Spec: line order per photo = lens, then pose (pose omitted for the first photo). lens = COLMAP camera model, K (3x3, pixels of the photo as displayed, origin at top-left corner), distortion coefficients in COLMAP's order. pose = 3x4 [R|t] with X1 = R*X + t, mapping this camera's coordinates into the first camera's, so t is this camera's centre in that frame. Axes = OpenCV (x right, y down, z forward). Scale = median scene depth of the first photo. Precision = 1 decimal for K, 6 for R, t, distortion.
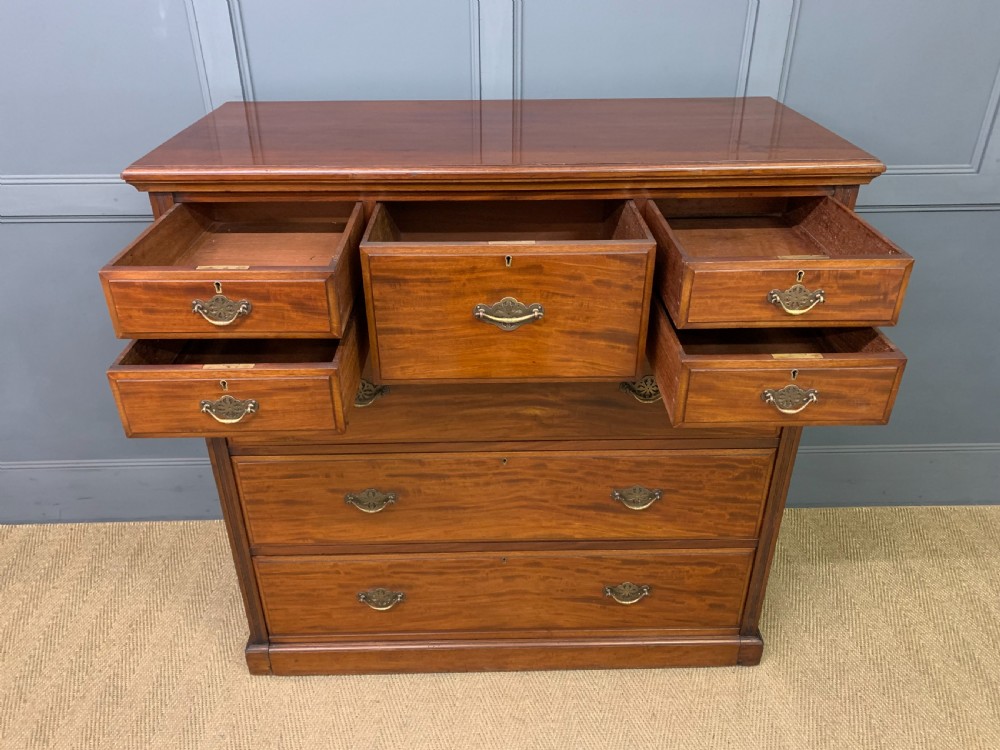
lens RADIAL K [[772.5, 0, 498.5], [0, 772.5, 376.3], [0, 0, 1]] dist [0.033915, -0.016455]
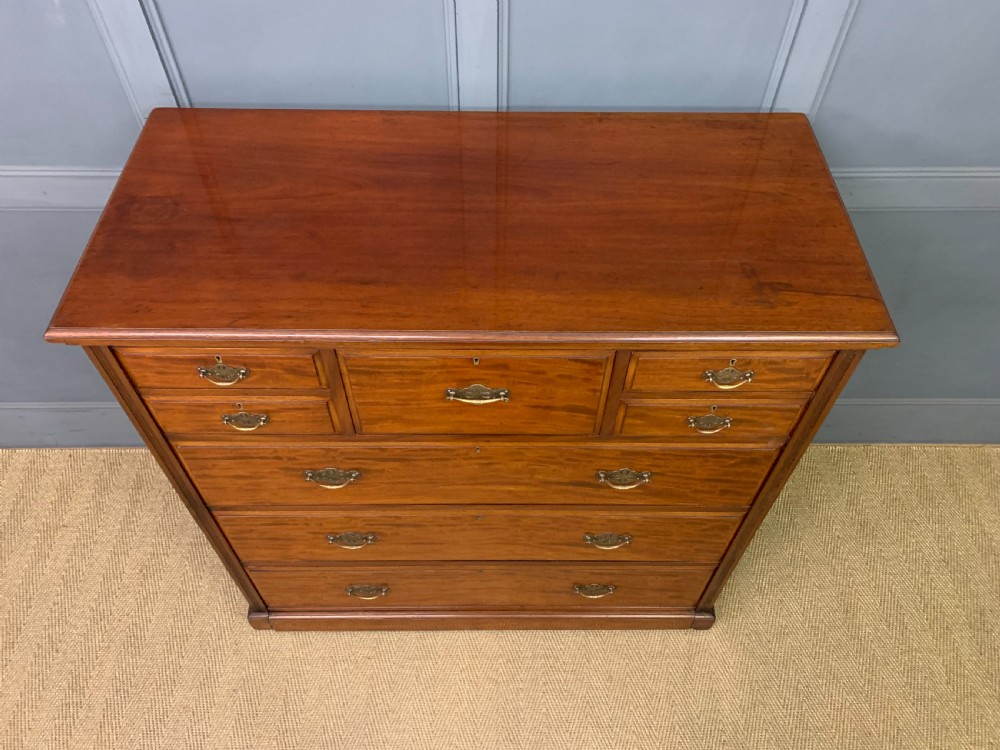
lens RADIAL K [[772.5, 0, 503.6], [0, 772.5, 382.4], [0, 0, 1]] dist [0.033915, -0.016455]
pose [[0.999771, 0.020760, 0.005224, 0.027441], [-0.021168, 0.922428, 0.385589, -0.403063], [0.003186, -0.385611, 0.922656, 0.111813]]
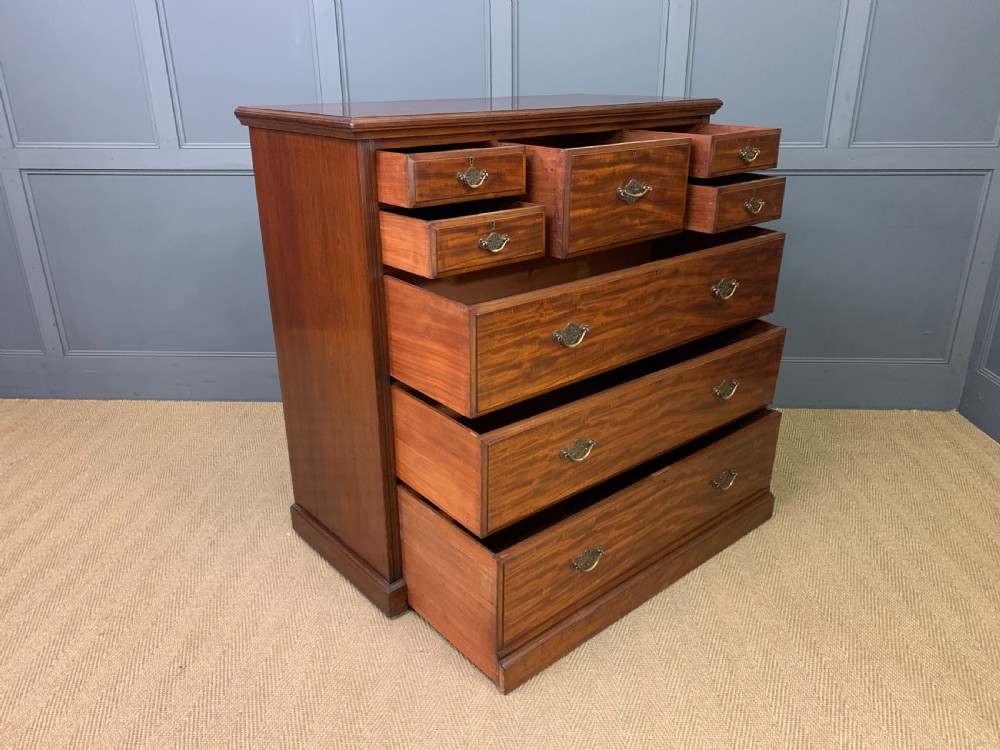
lens RADIAL K [[772.5, 0, 499.9], [0, 772.5, 374.9], [0, 0, 1]] dist [0.033915, -0.016455]
pose [[0.997734, 0.024121, -0.062817, 0.107183], [-0.032274, 0.990699, -0.132186, 0.410970], [0.059044, 0.133914, 0.989232, -0.471726]]
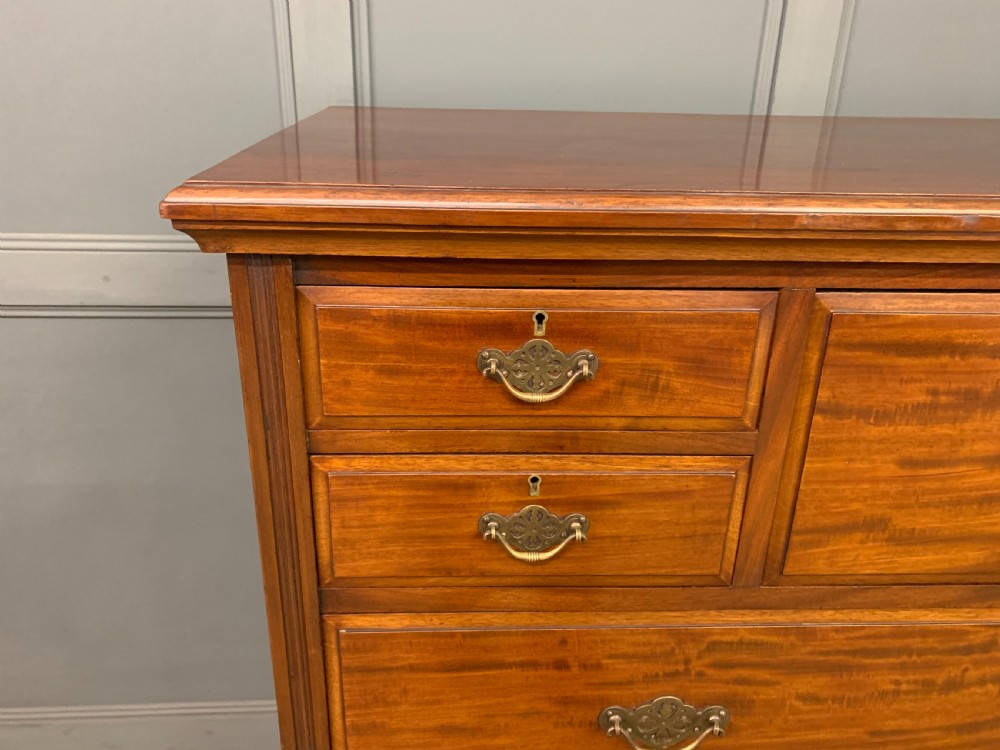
lens RADIAL K [[772.5, 0, 491.7], [0, 772.5, 366.7], [0, 0, 1]] dist [0.033915, -0.016455]
pose [[0.999229, 0.013526, 0.036857, -0.247367], [-0.008849, 0.992217, -0.124210, -0.102377], [-0.038250, 0.123788, 0.991571, 0.465786]]
